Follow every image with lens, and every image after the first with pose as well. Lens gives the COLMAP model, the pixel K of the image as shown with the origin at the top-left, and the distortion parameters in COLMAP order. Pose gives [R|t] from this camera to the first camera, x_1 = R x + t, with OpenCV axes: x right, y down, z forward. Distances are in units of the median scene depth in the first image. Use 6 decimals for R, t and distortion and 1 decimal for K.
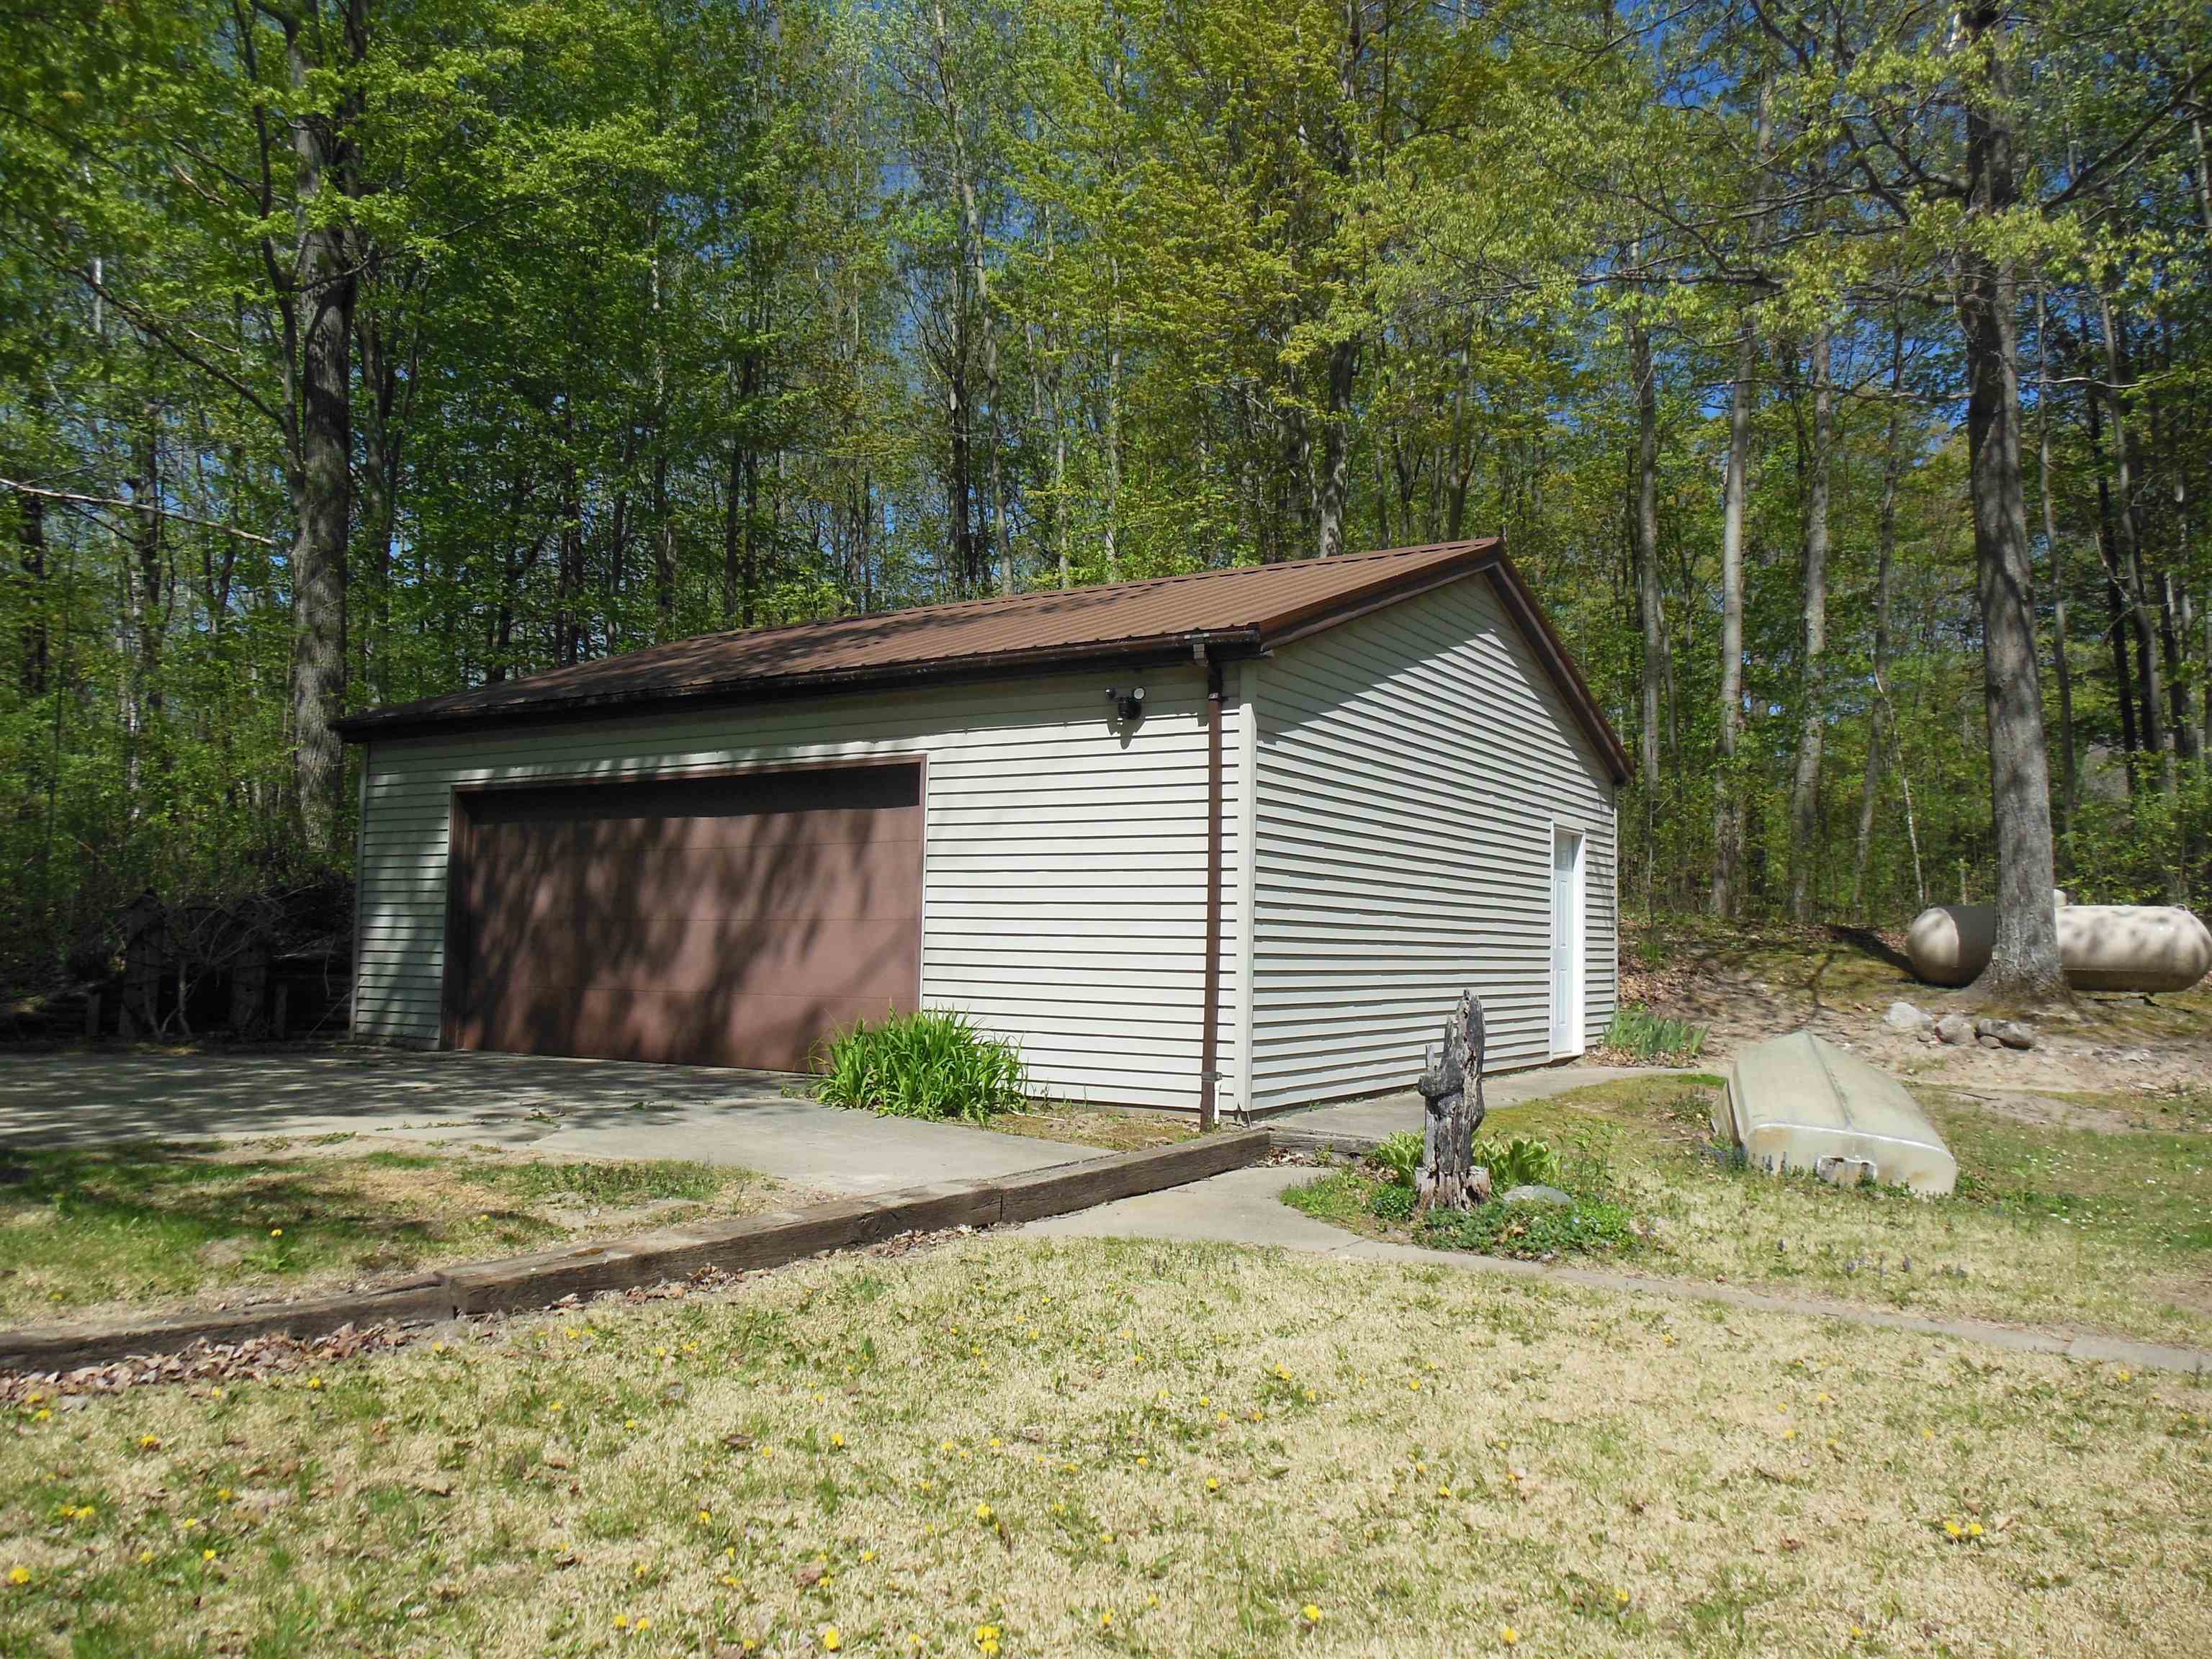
lens RADIAL K [[1621.4, 0, 1116.4], [0, 1621.4, 824.4], [0, 0, 1]] dist [-0.005444, 0.007021]
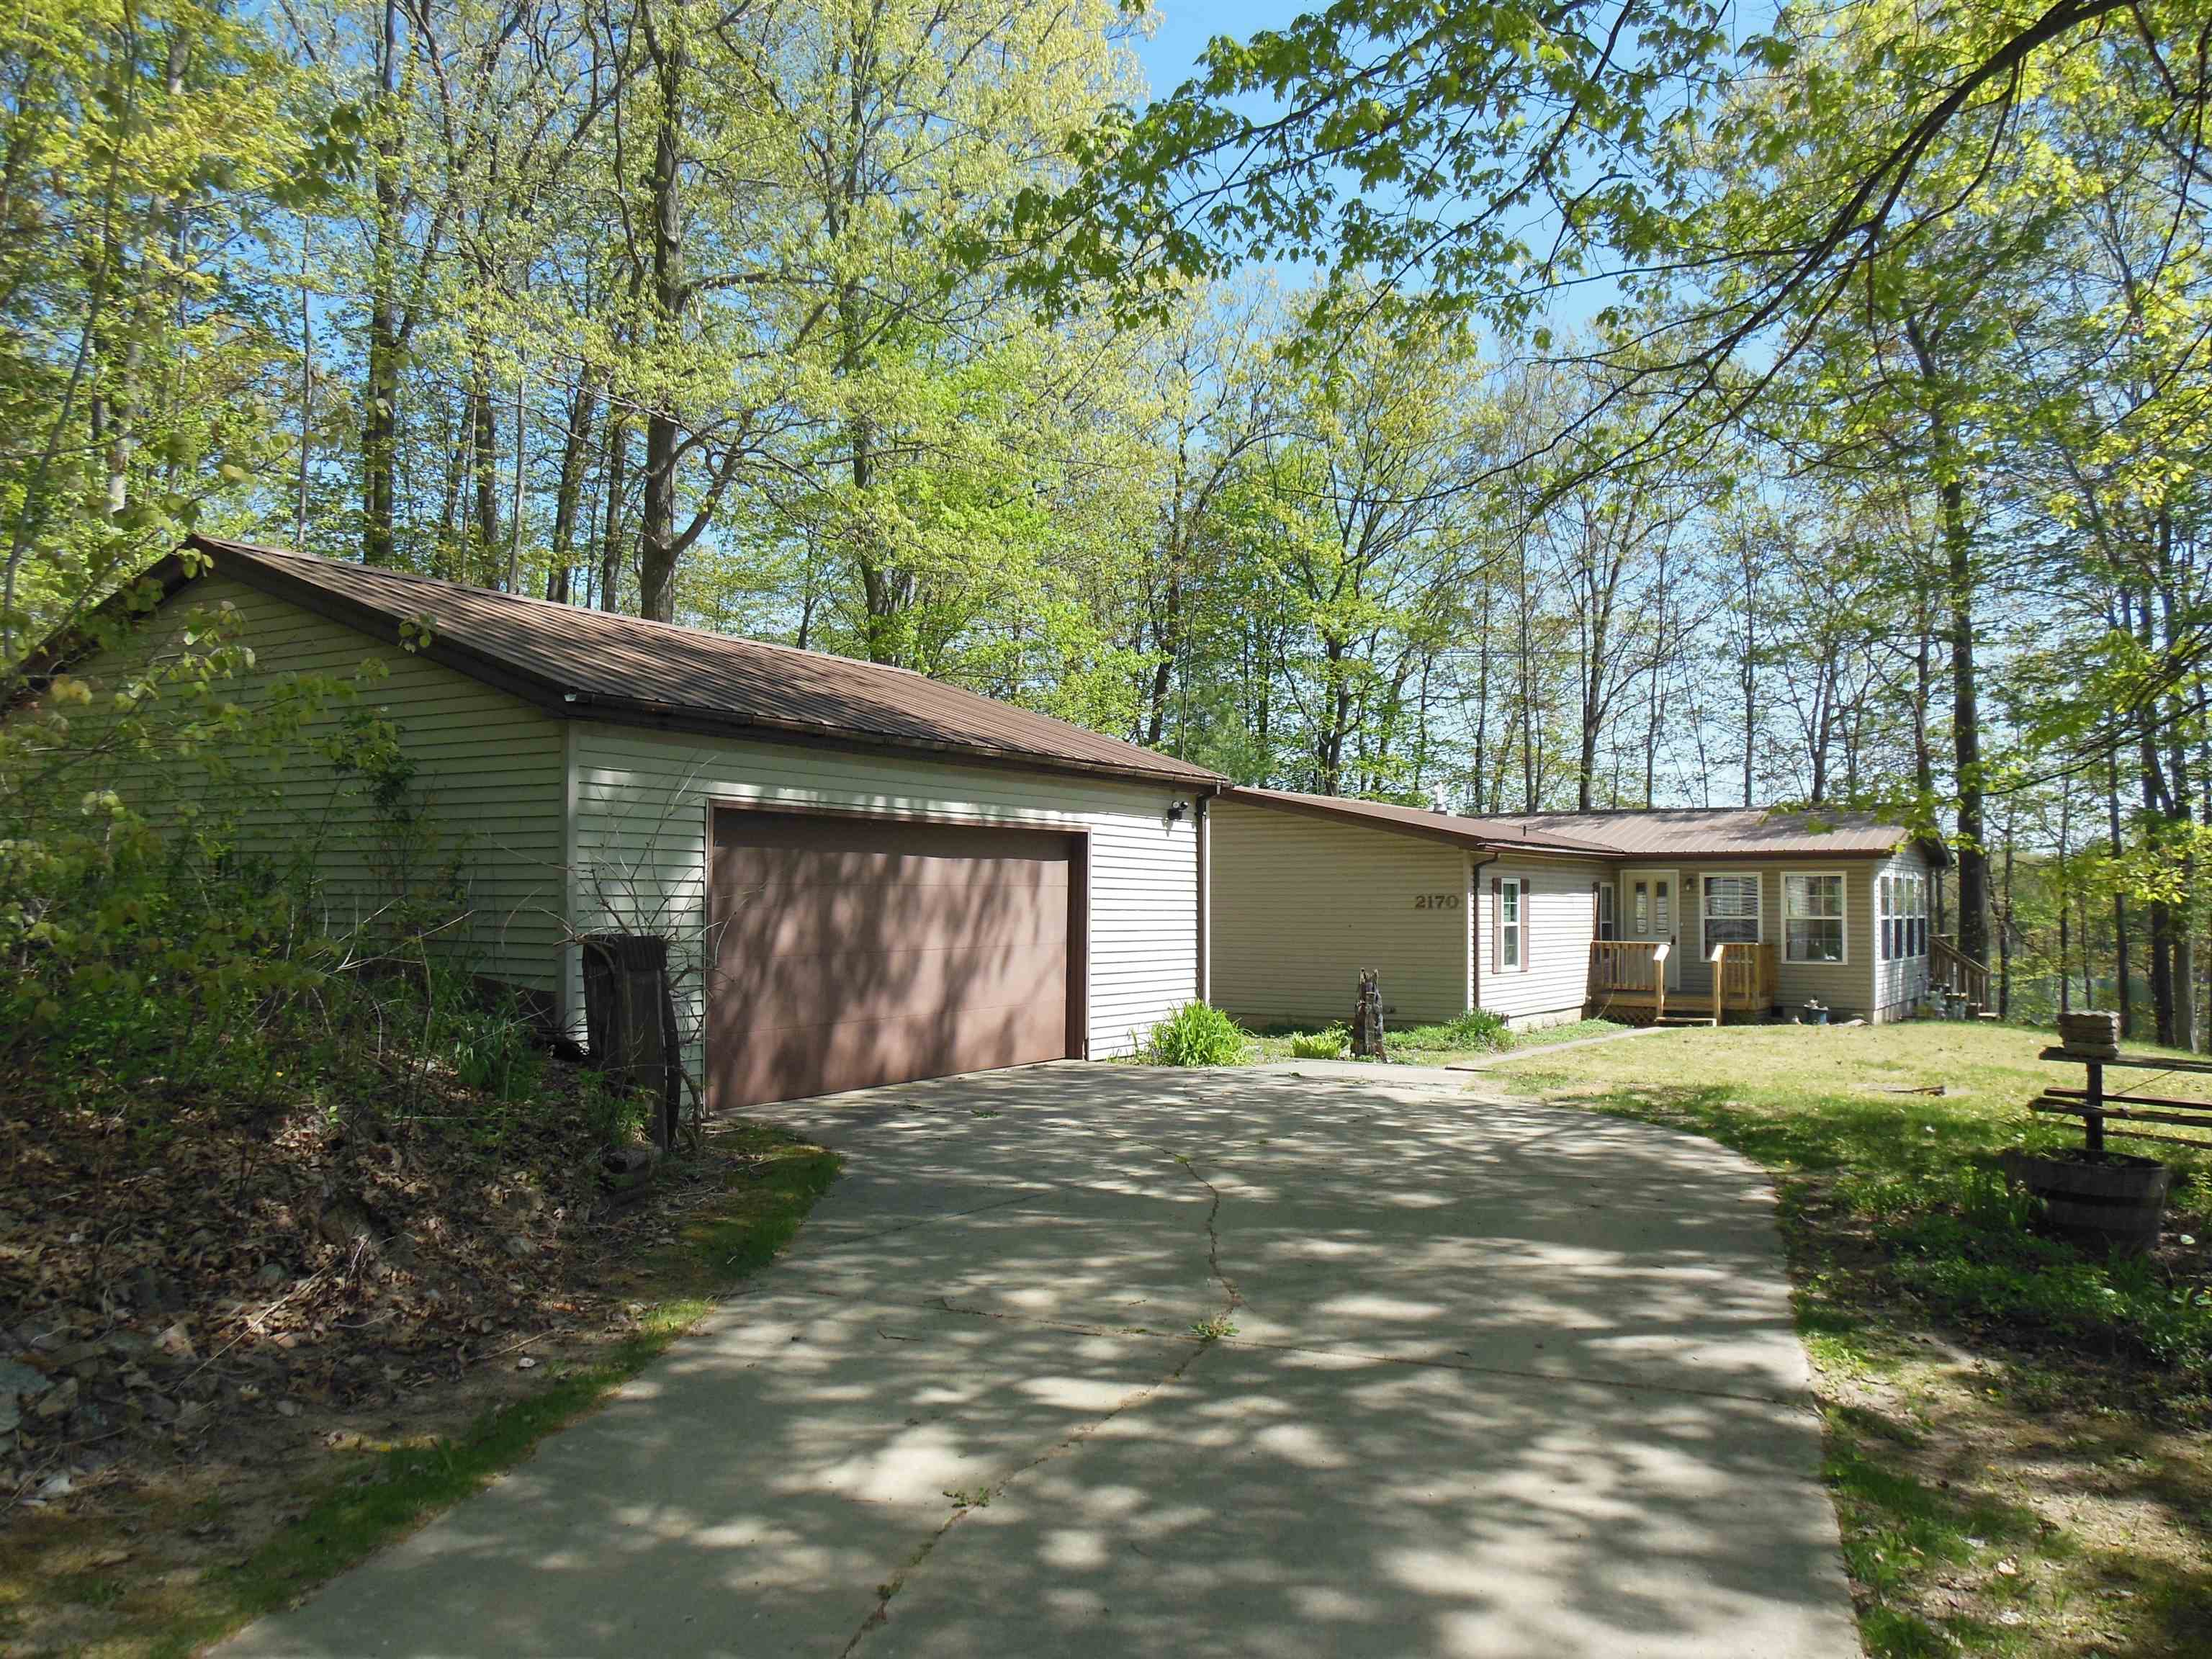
lens RADIAL K [[1621.4, 0, 1118.5], [0, 1621.4, 834.7], [0, 0, 1]] dist [-0.005444, 0.007021]
pose [[0.002965, 0.031885, 0.999487, -1.368107], [-0.073074, 0.996826, -0.031583, 0.005671], [-0.997322, -0.072943, 0.005285, 0.869266]]
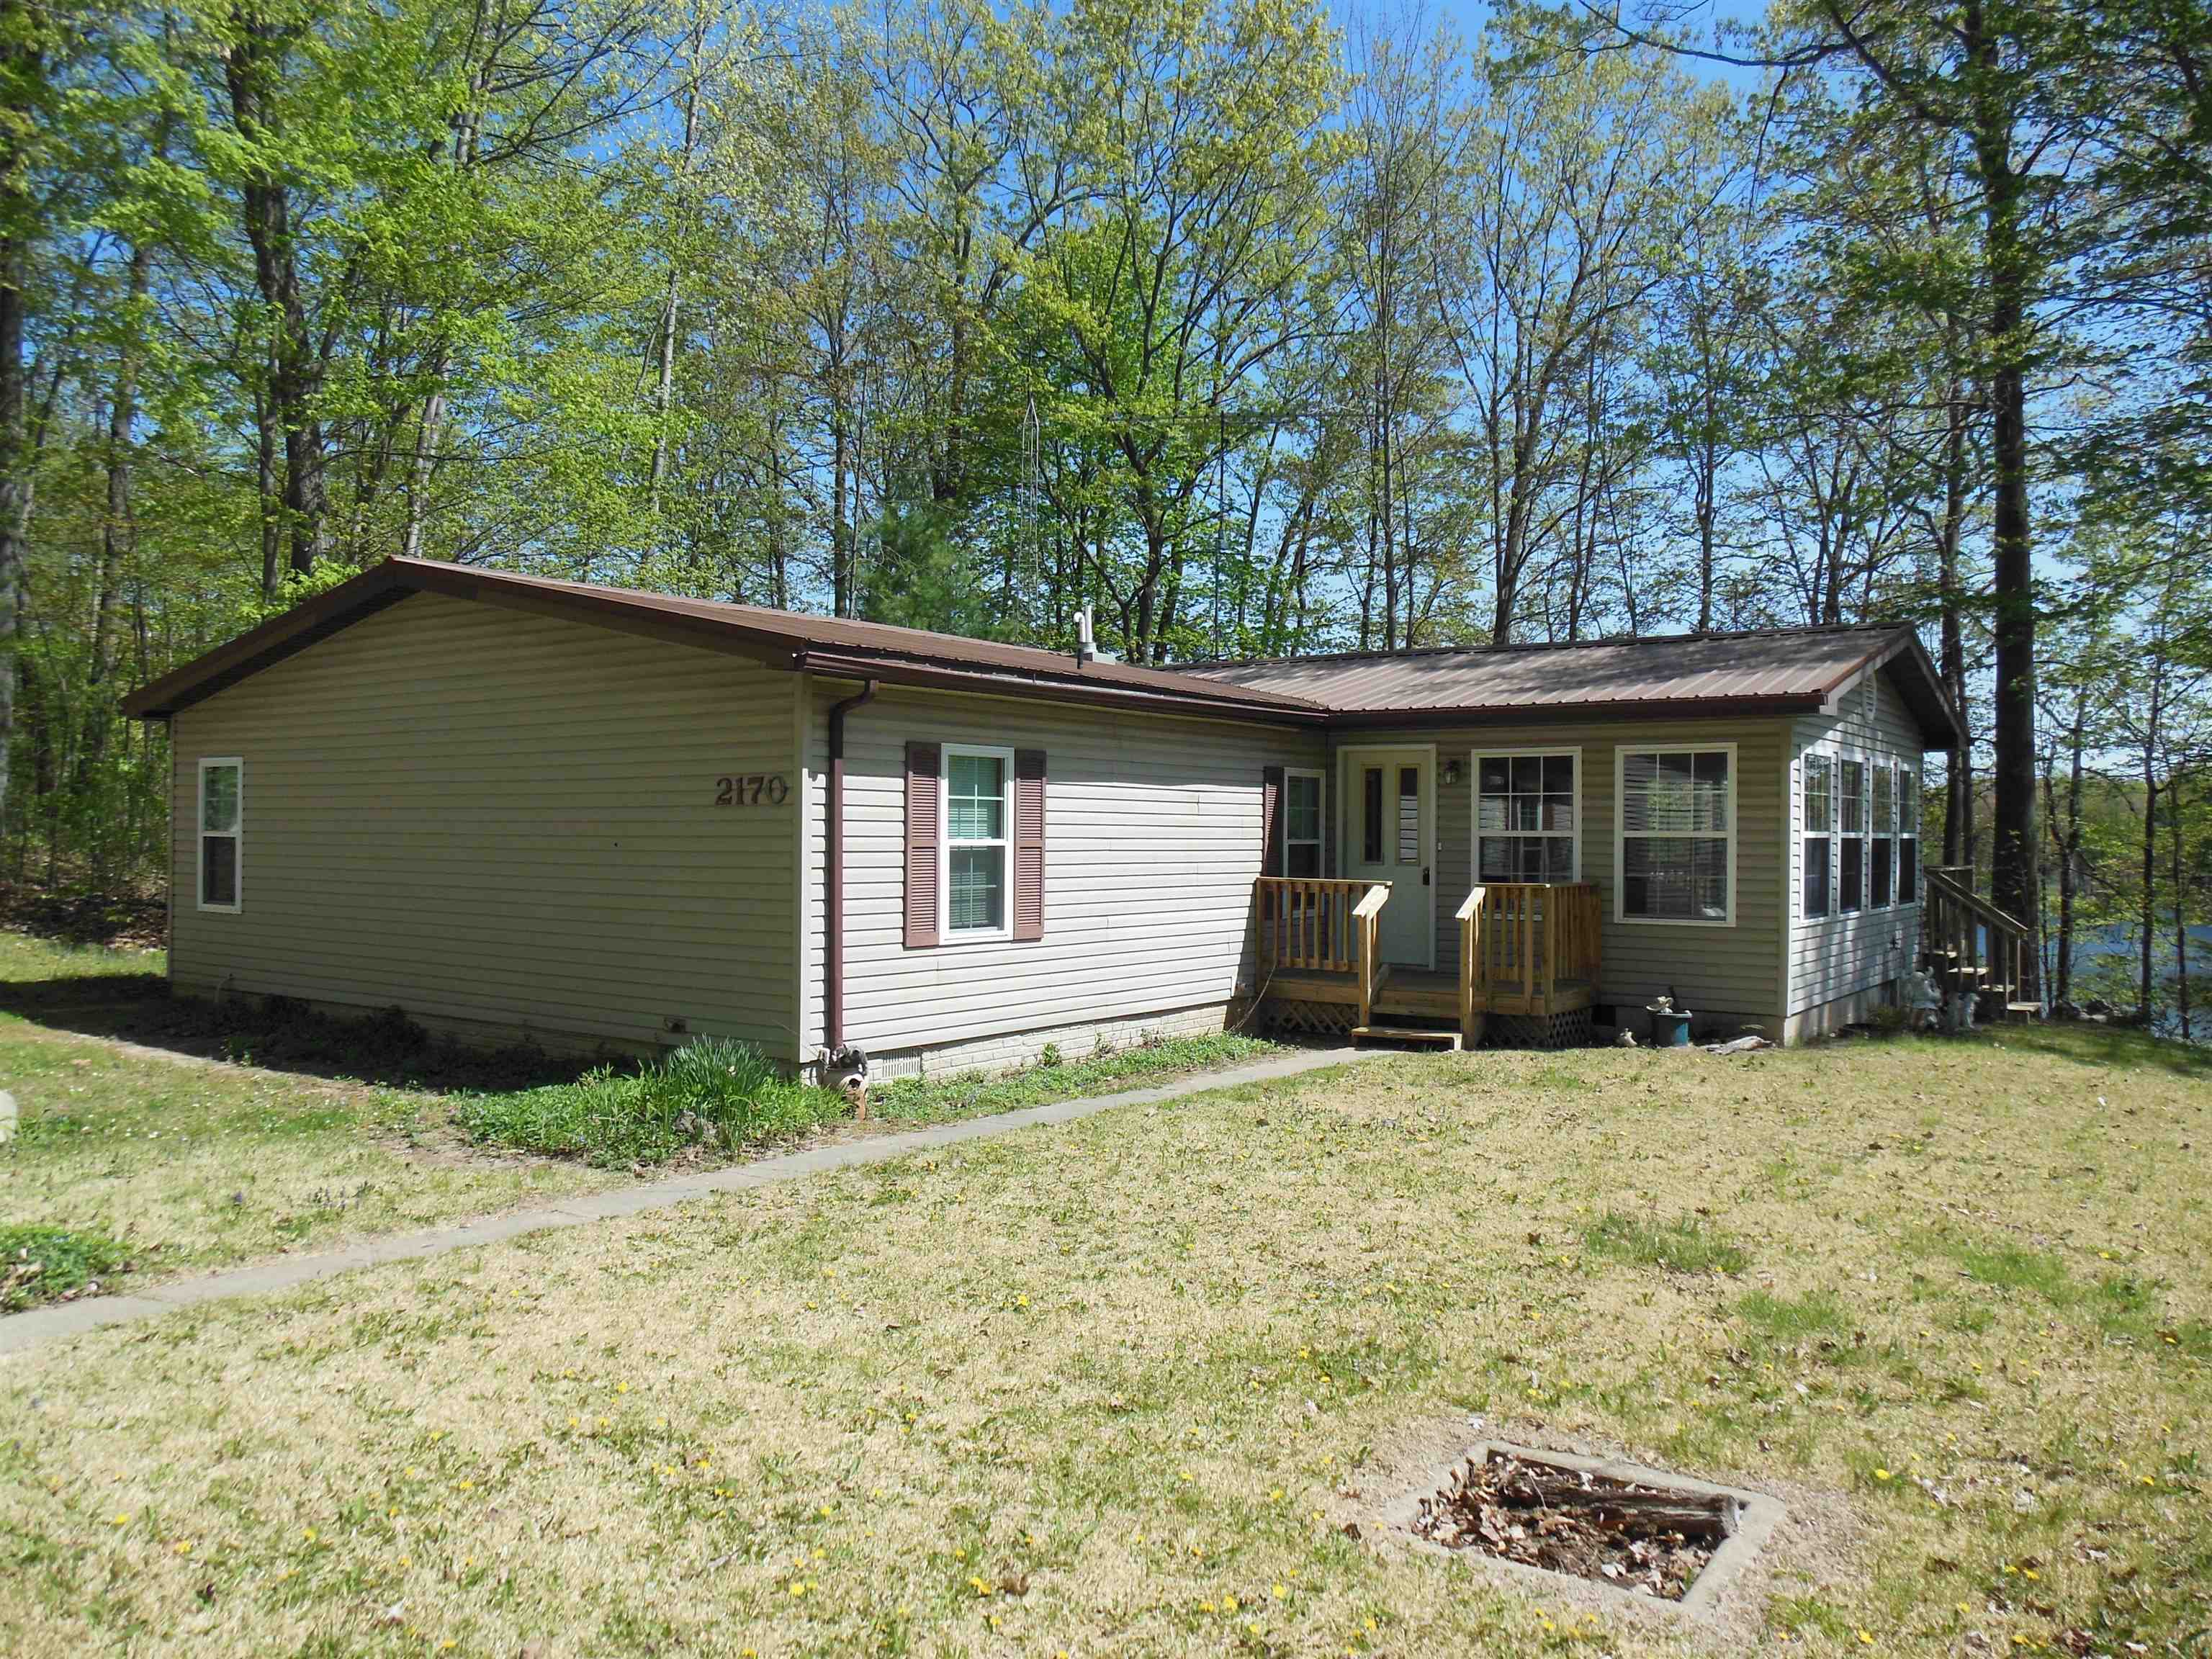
lens RADIAL K [[1621.4, 0, 1101.7], [0, 1621.4, 833.5], [0, 0, 1]] dist [-0.005444, 0.007021]
pose [[0.043538, -0.012771, 0.998970, -0.308047], [-0.075920, 0.996985, 0.016054, -0.008705], [-0.996163, -0.076541, 0.042437, 0.281956]]
